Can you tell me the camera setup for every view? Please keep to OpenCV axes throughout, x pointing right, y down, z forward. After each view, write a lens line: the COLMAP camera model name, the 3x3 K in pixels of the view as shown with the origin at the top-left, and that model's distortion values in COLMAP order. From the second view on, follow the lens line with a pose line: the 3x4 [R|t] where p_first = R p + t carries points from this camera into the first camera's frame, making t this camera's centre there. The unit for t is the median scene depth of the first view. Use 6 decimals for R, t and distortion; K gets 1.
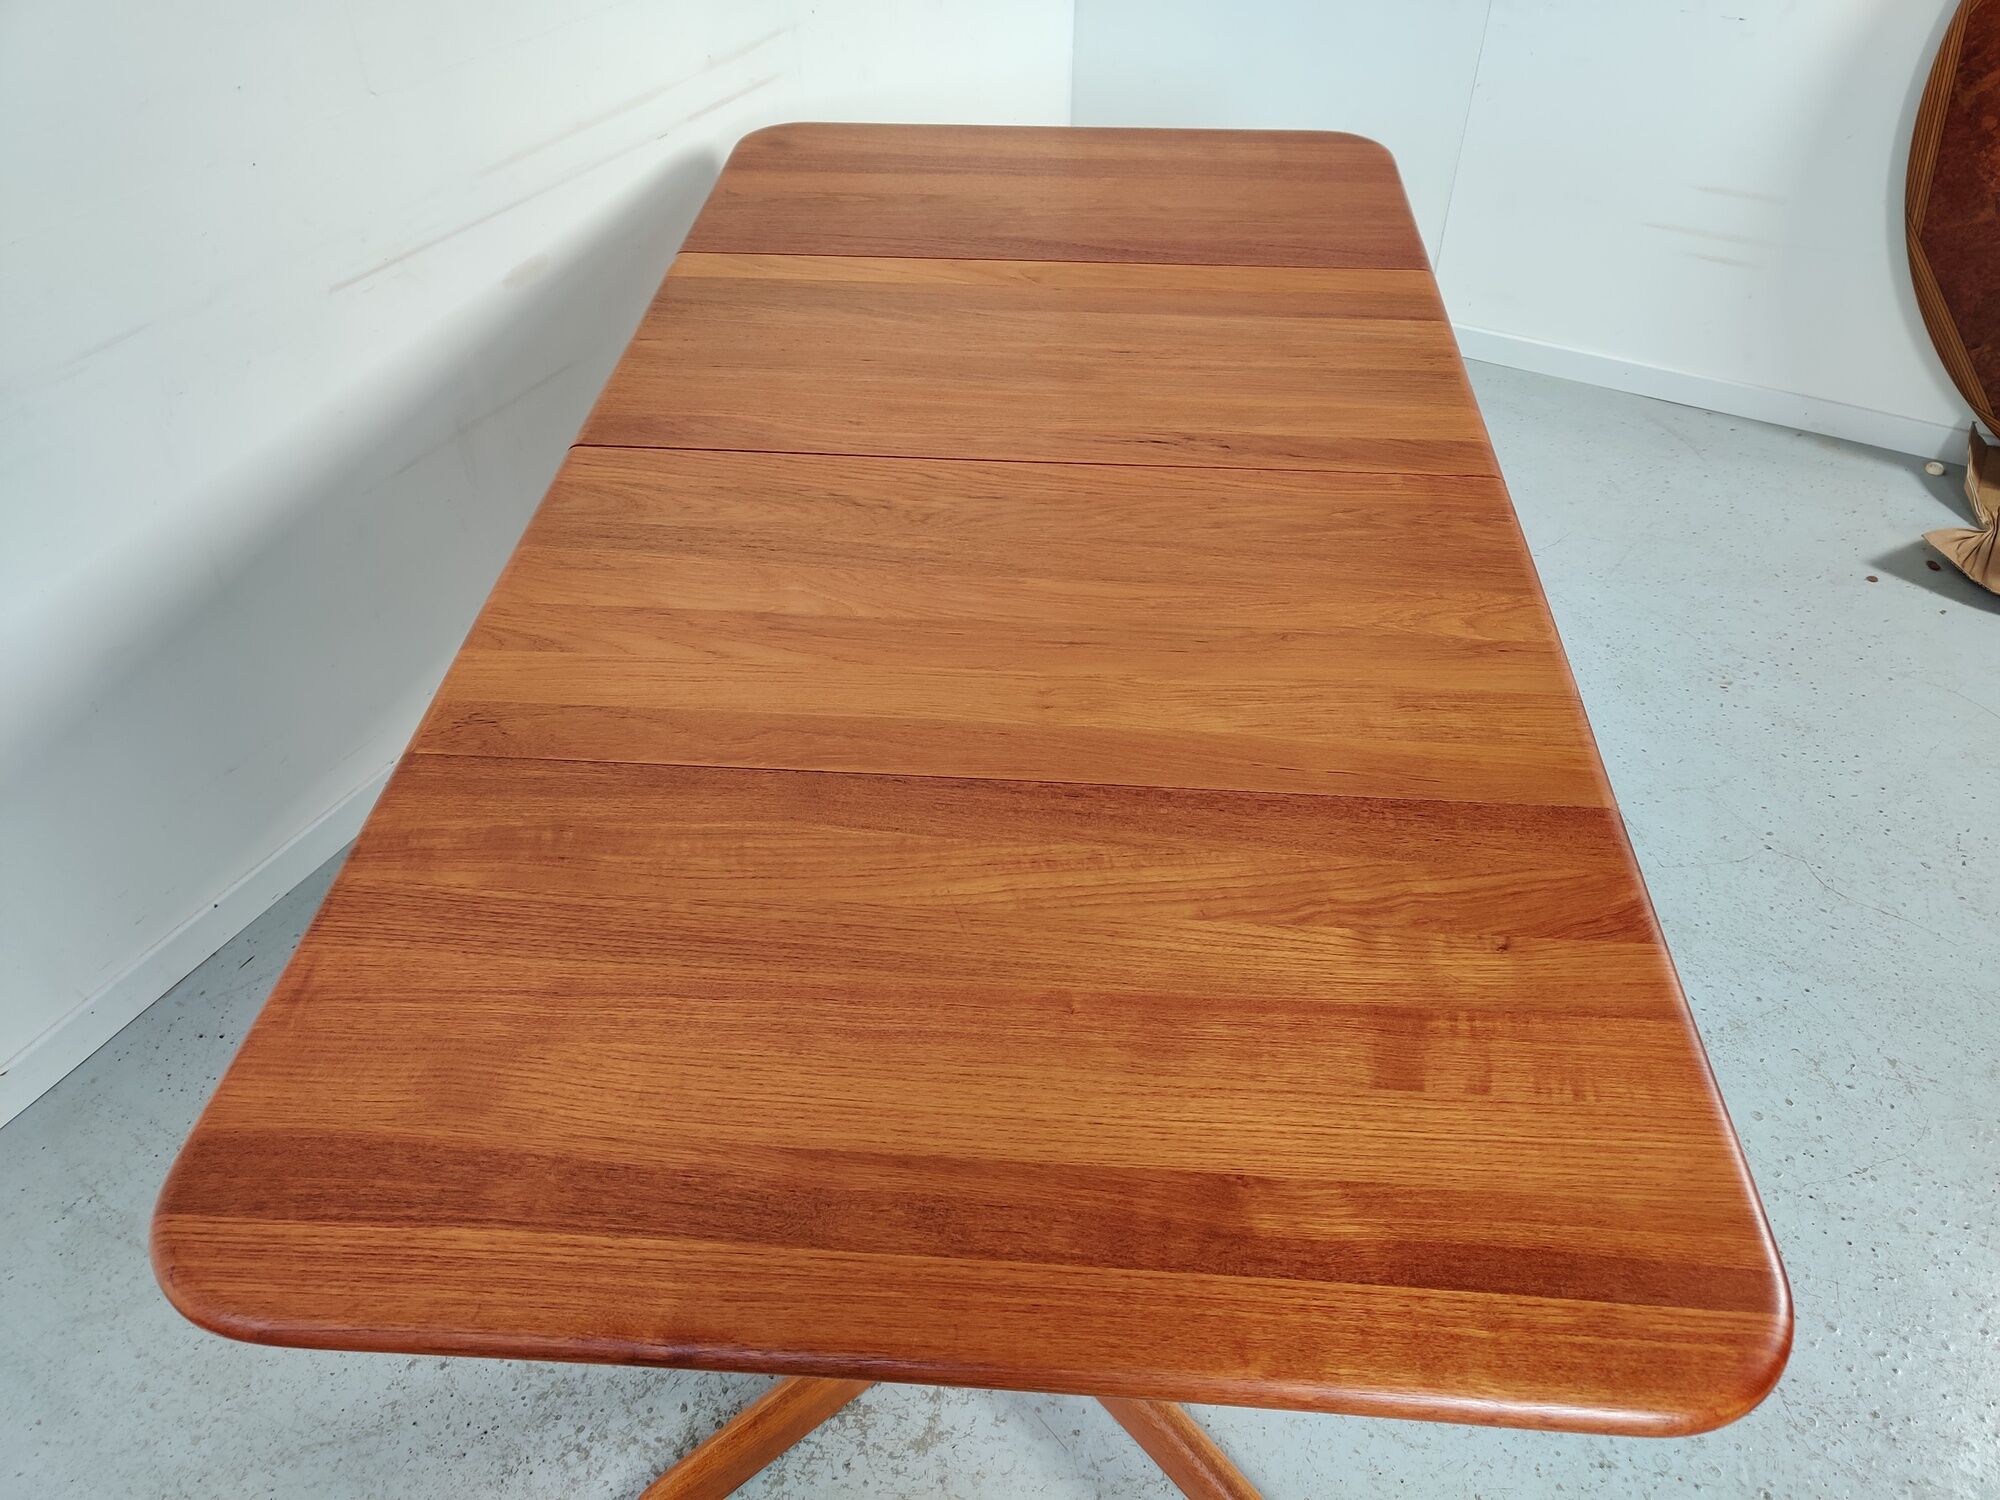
lens RADIAL K [[1519.5, 0, 996.9], [0, 1519.5, 734.9], [0, 0, 1]] dist [0.033219, -0.030016]
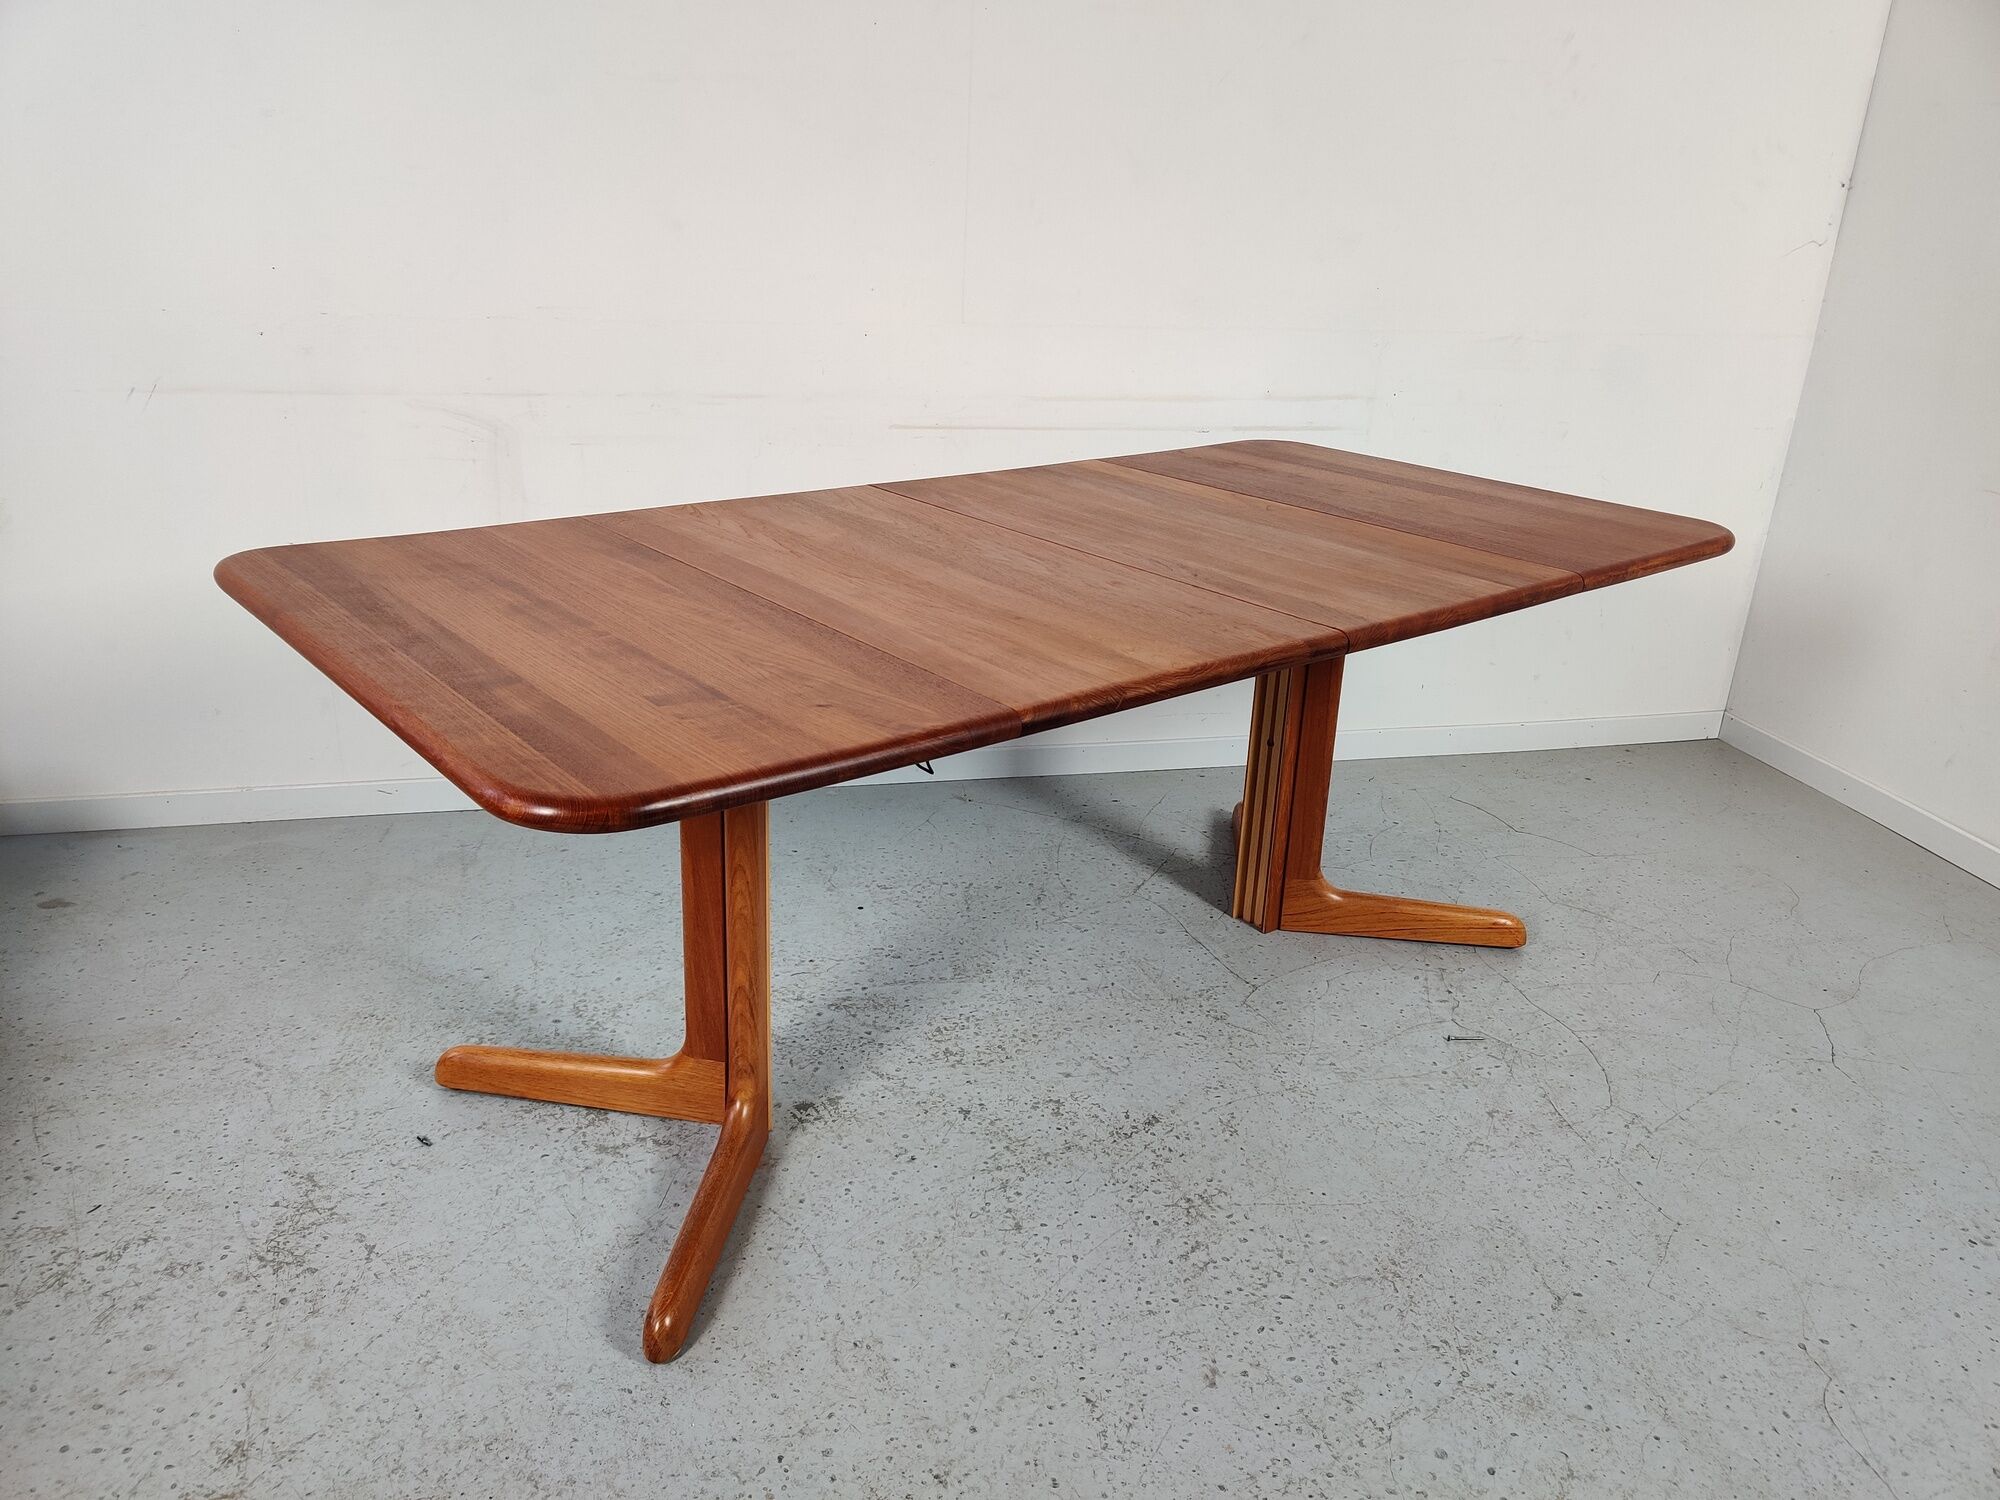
lens RADIAL K [[1519.5, 0, 982.5], [0, 1519.5, 778.6], [0, 0, 1]] dist [0.033219, -0.030016]
pose [[0.675464, 0.300860, -0.673225, 1.181964], [-0.512612, 0.847877, -0.135406, 0.264588], [0.530073, 0.436565, 0.726934, 0.124802]]
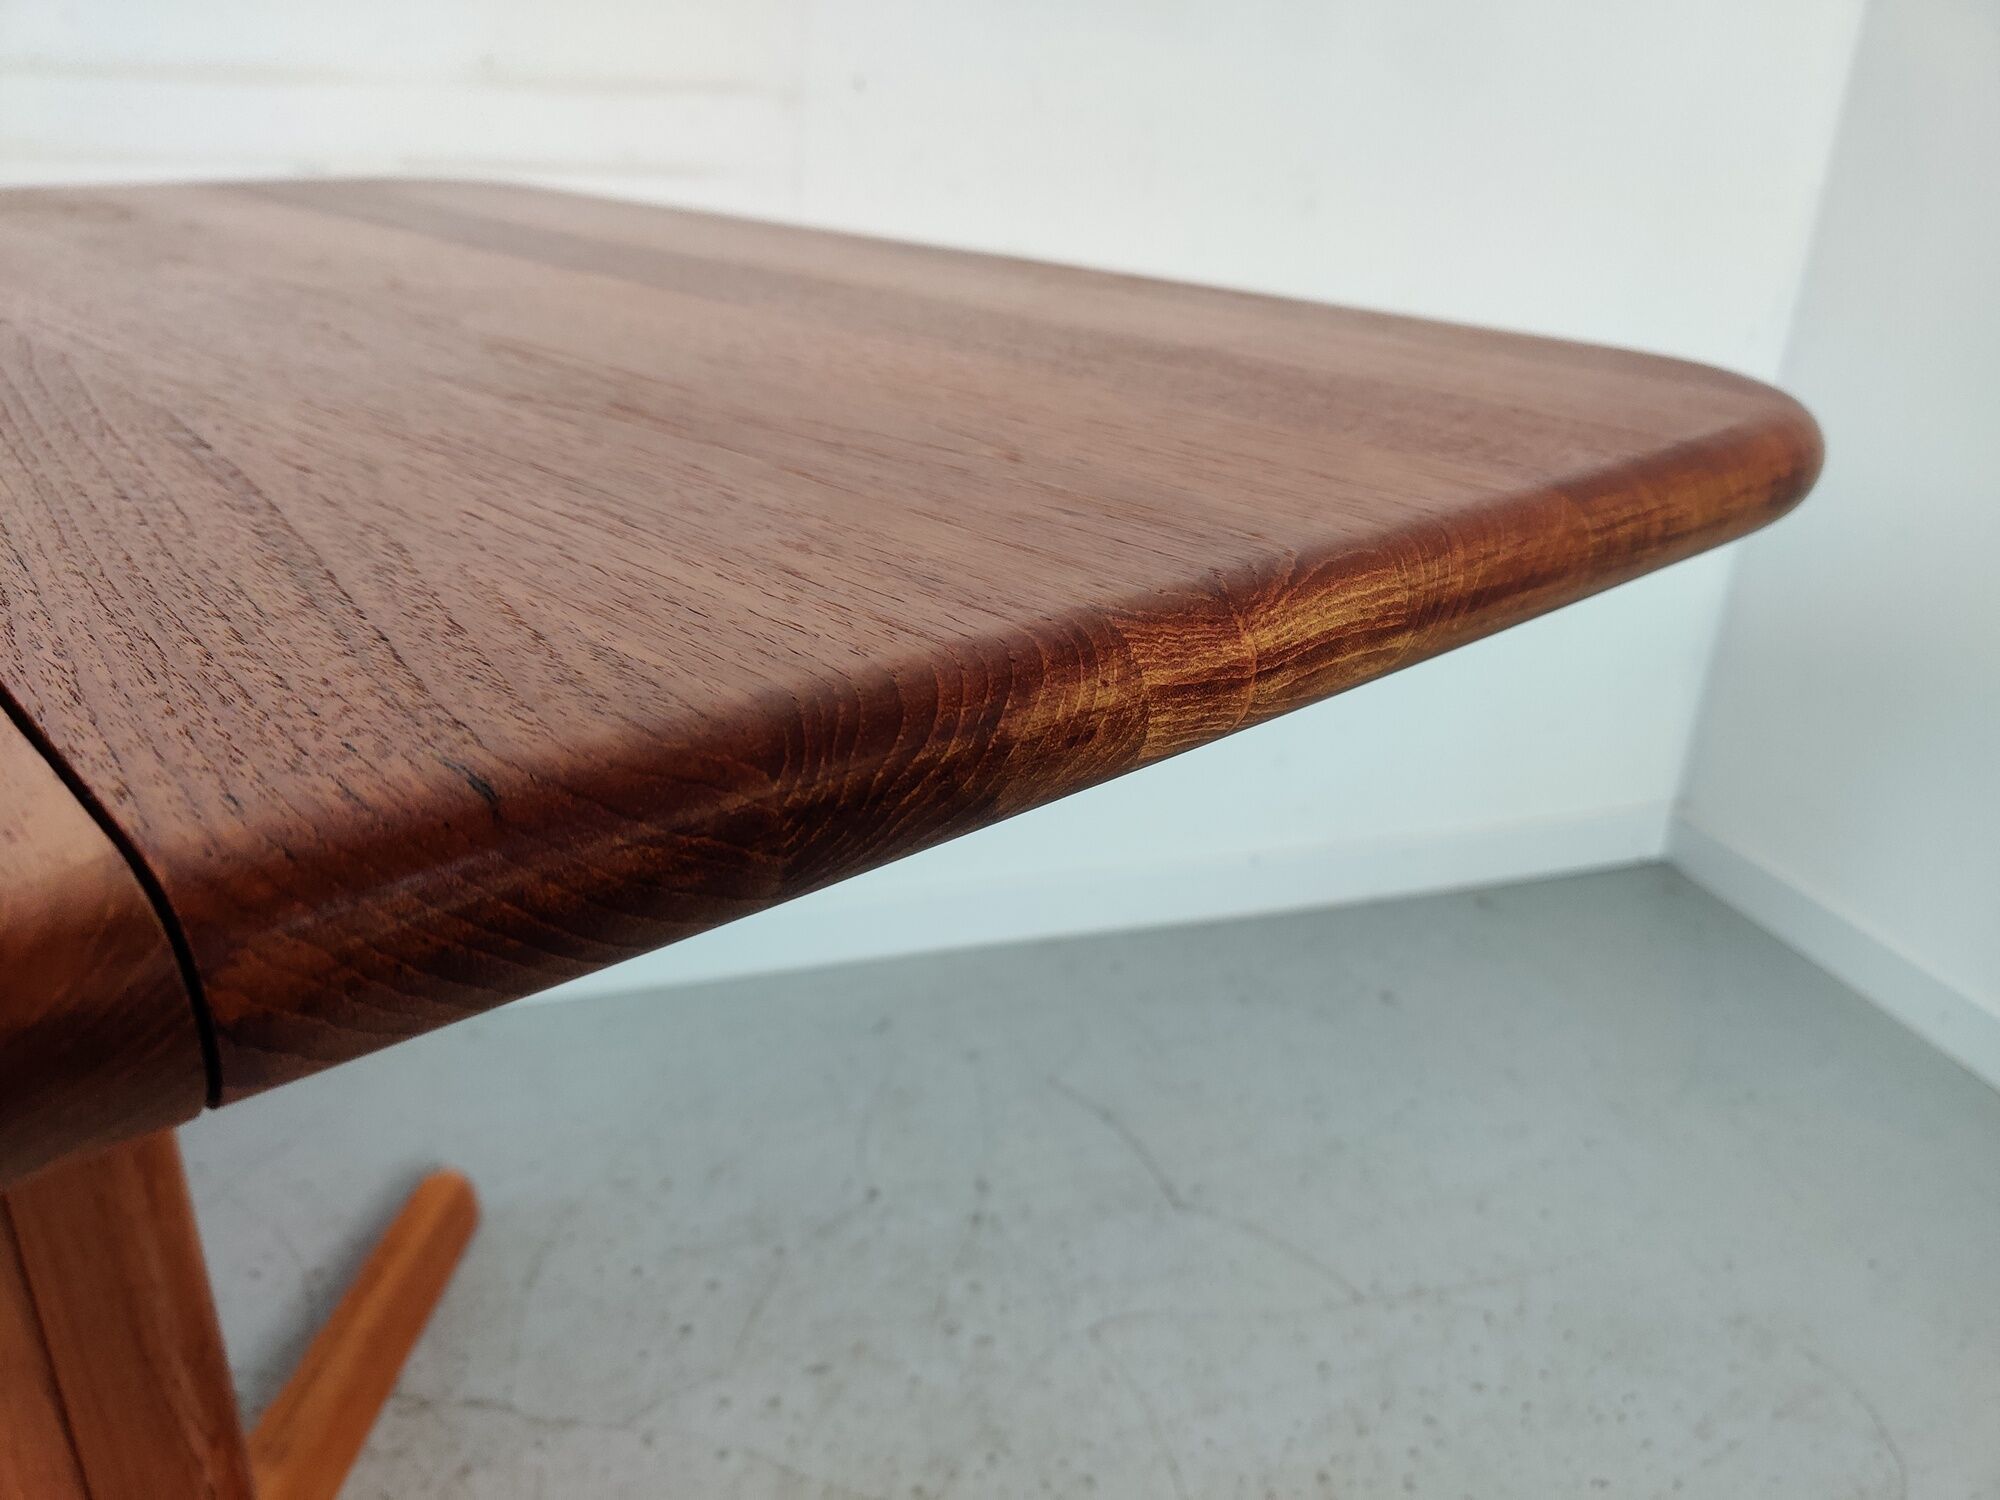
lens RADIAL K [[1519.5, 0, 994.2], [0, 1519.5, 756.6], [0, 0, 1]] dist [0.033219, -0.030016]
pose [[0.713198, 0.305793, -0.630746, 0.566443], [-0.489033, 0.861726, -0.135185, -0.503996], [0.502192, 0.404869, 0.764124, 1.506791]]
